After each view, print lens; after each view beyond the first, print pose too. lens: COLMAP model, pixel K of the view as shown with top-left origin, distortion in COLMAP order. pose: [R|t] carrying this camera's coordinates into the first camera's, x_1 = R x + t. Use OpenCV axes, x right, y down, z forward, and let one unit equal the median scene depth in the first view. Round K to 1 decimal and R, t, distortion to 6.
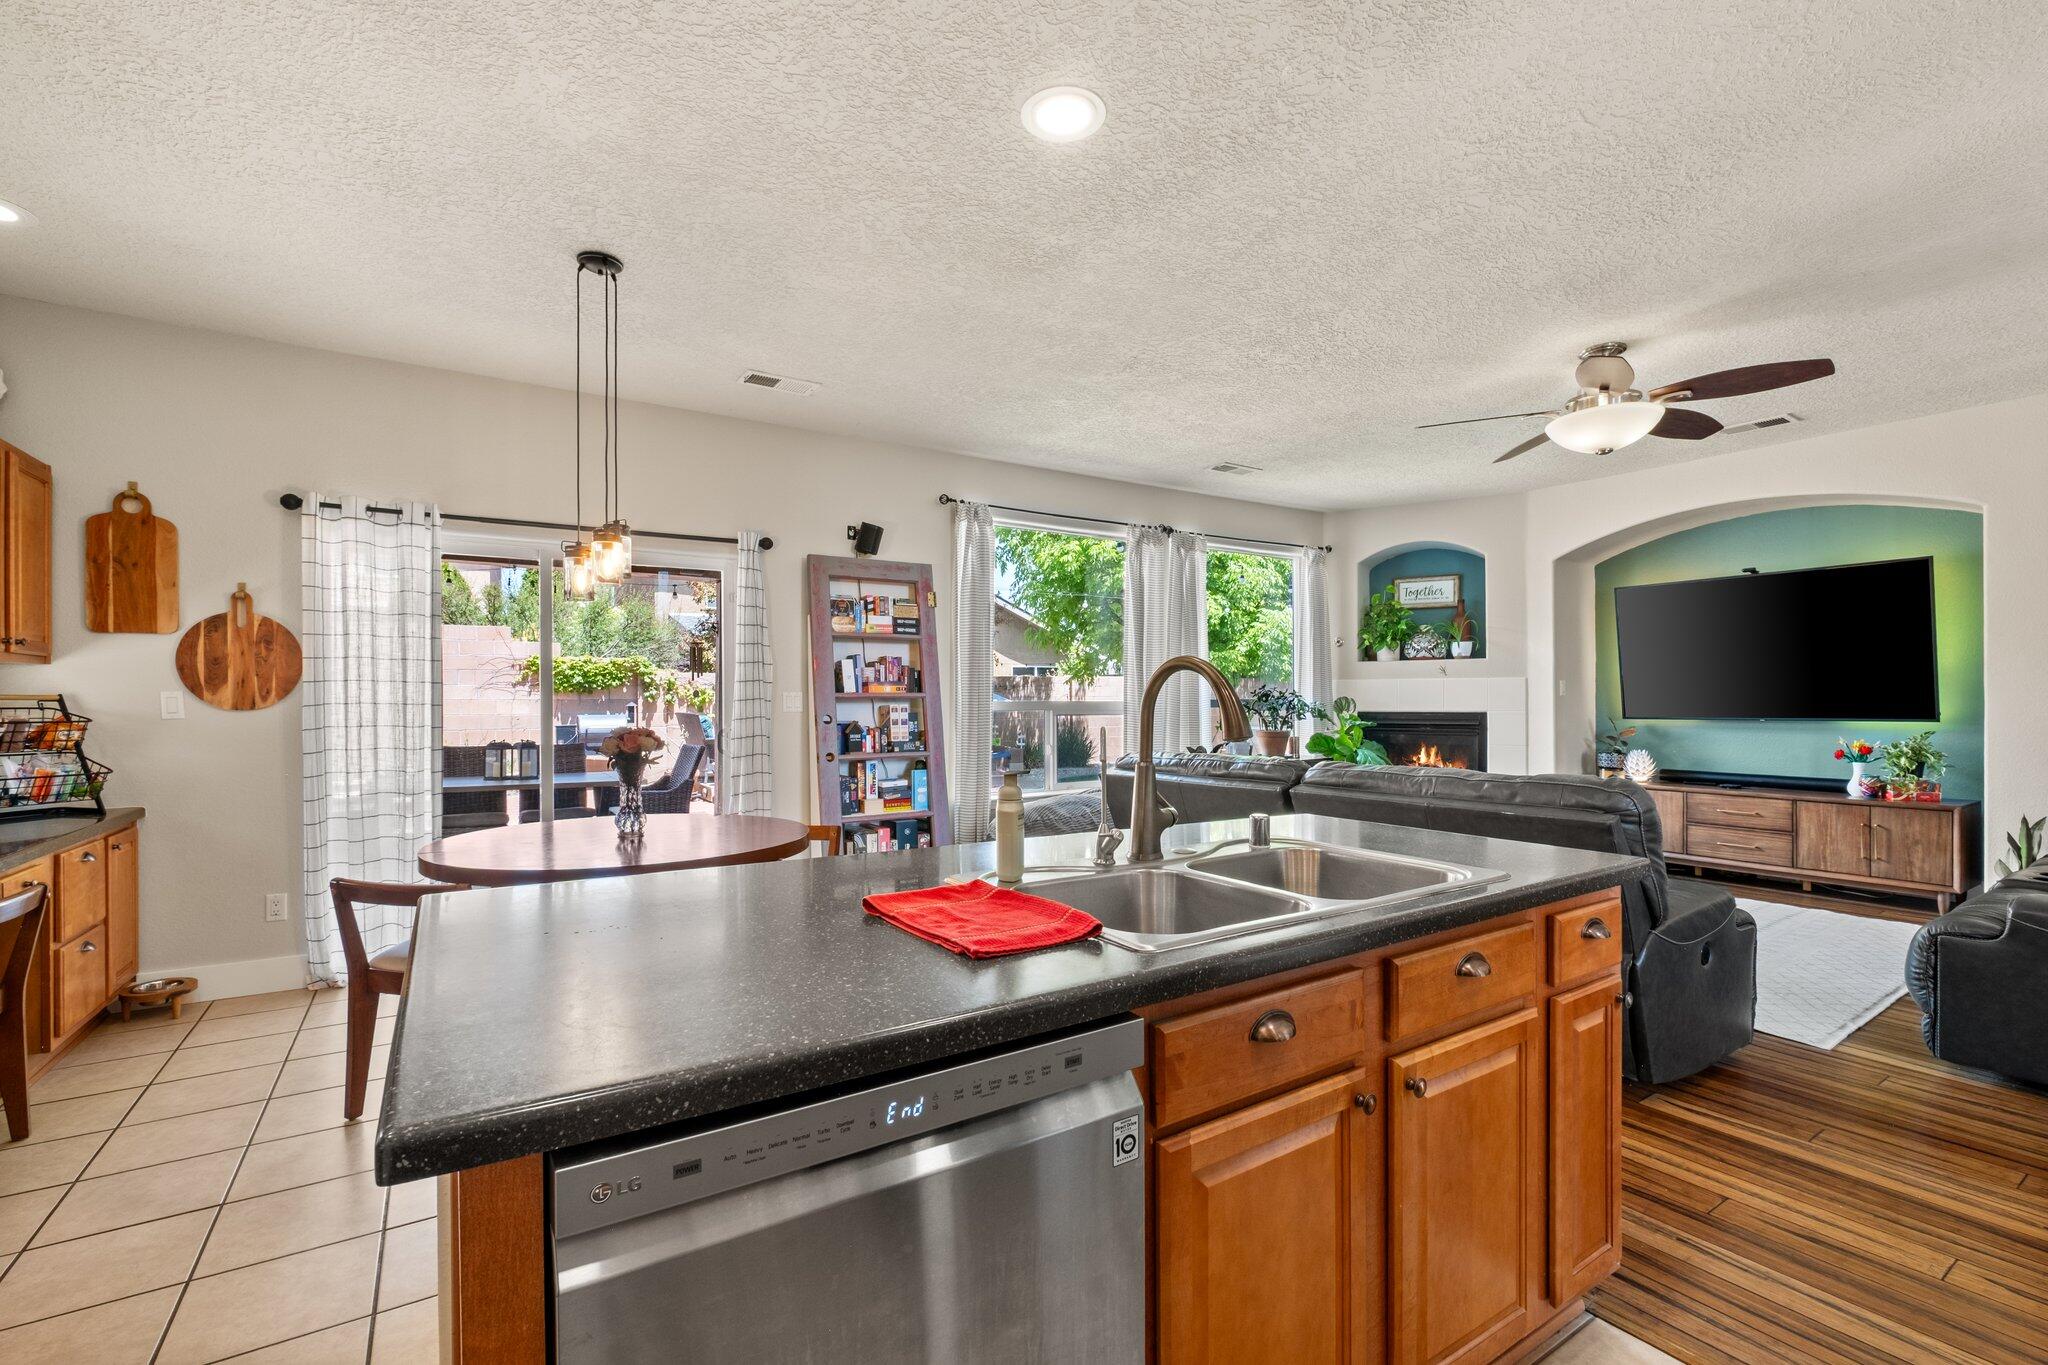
lens RADIAL K [[888.4, 0, 1035.3], [0, 888.4, 703.2], [0, 0, 1]] dist [-0.003412, -0.001745]
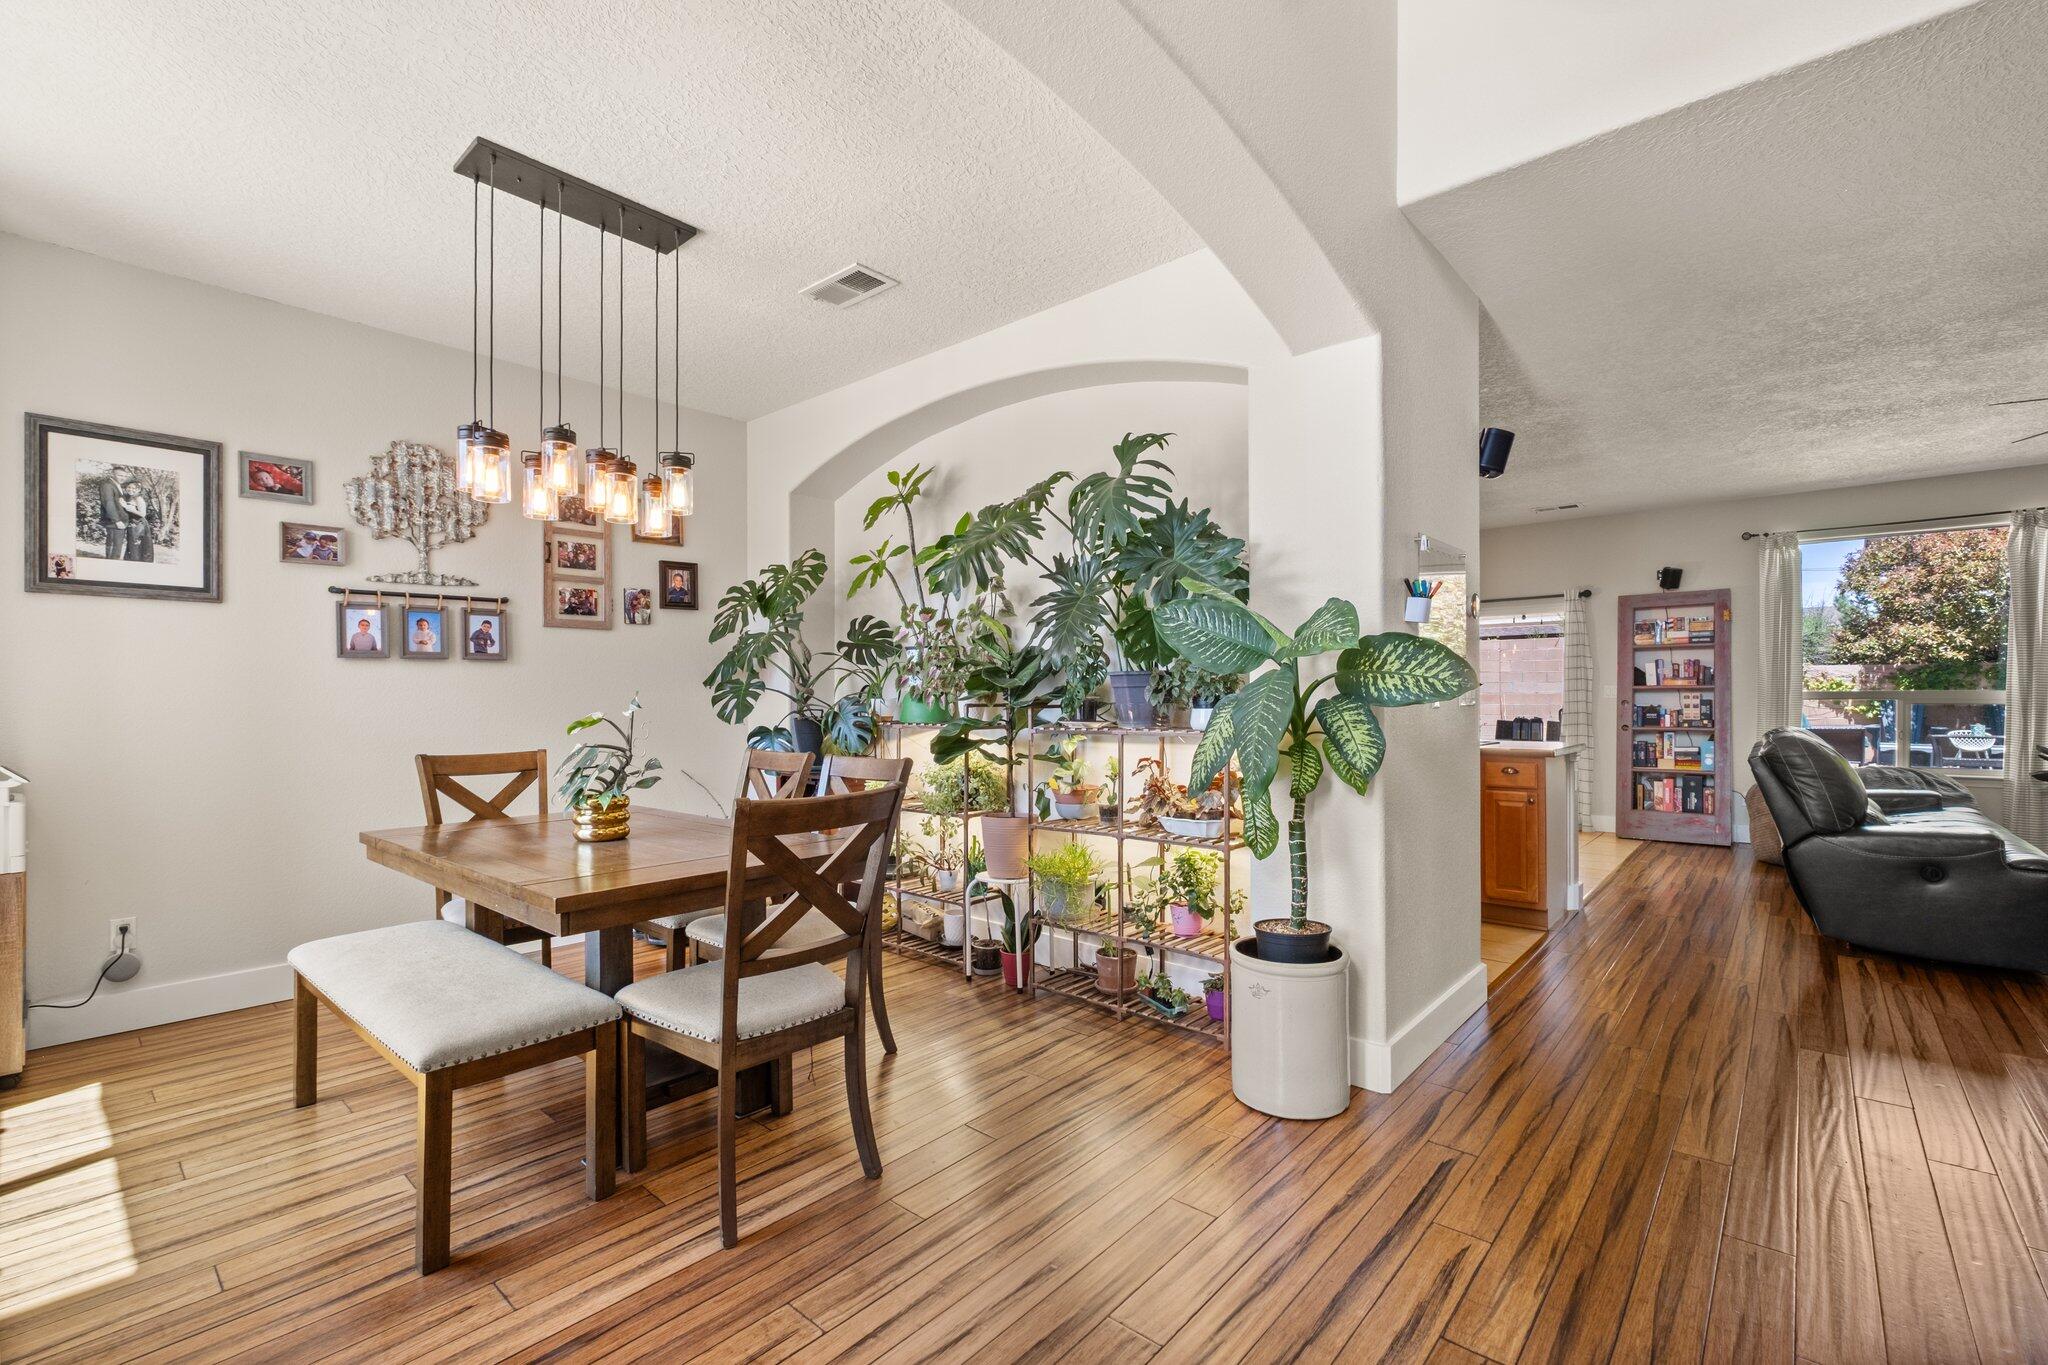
lens RADIAL K [[888.4, 0, 1022.6], [0, 888.4, 697.2], [0, 0, 1]] dist [-0.003412, -0.001745]
pose [[0.262412, 0.003686, -0.964949, 0.913564], [-0.003021, 0.999991, 0.002999, 0.005975], [0.964951, 0.002129, 0.262421, -0.381710]]
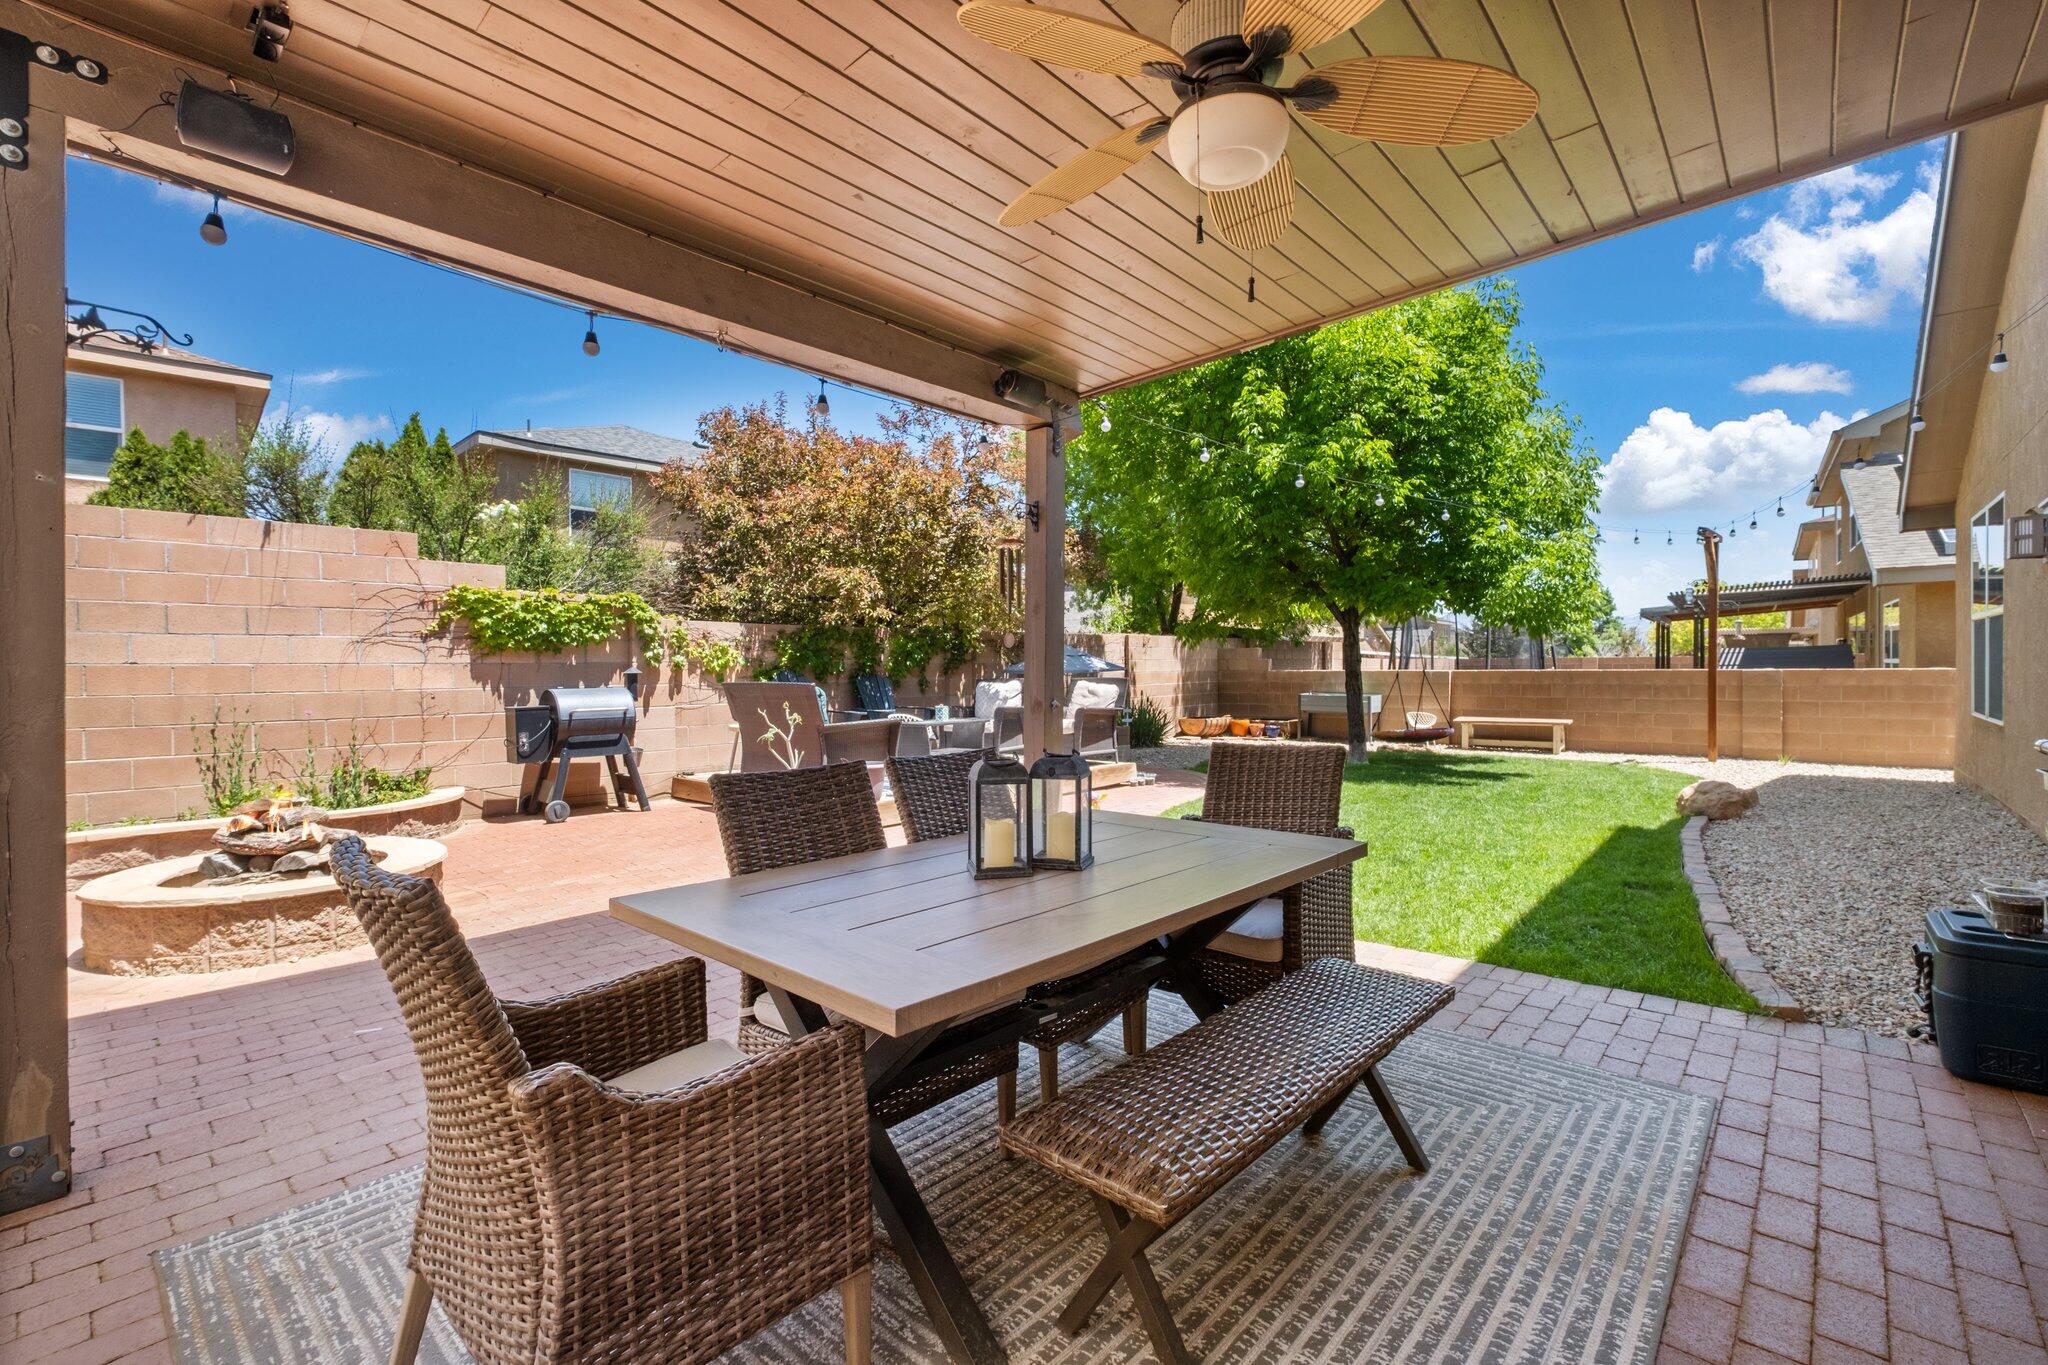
lens RADIAL K [[888.4, 0, 1031.4], [0, 888.4, 679.1], [0, 0, 1]] dist [-0.003412, -0.001745]
pose [[0.964945, -0.012402, 0.262159, -0.873922], [0.011254, 0.999919, 0.005881, 0.016824], [-0.262211, -0.002725, 0.965007, 0.854062]]
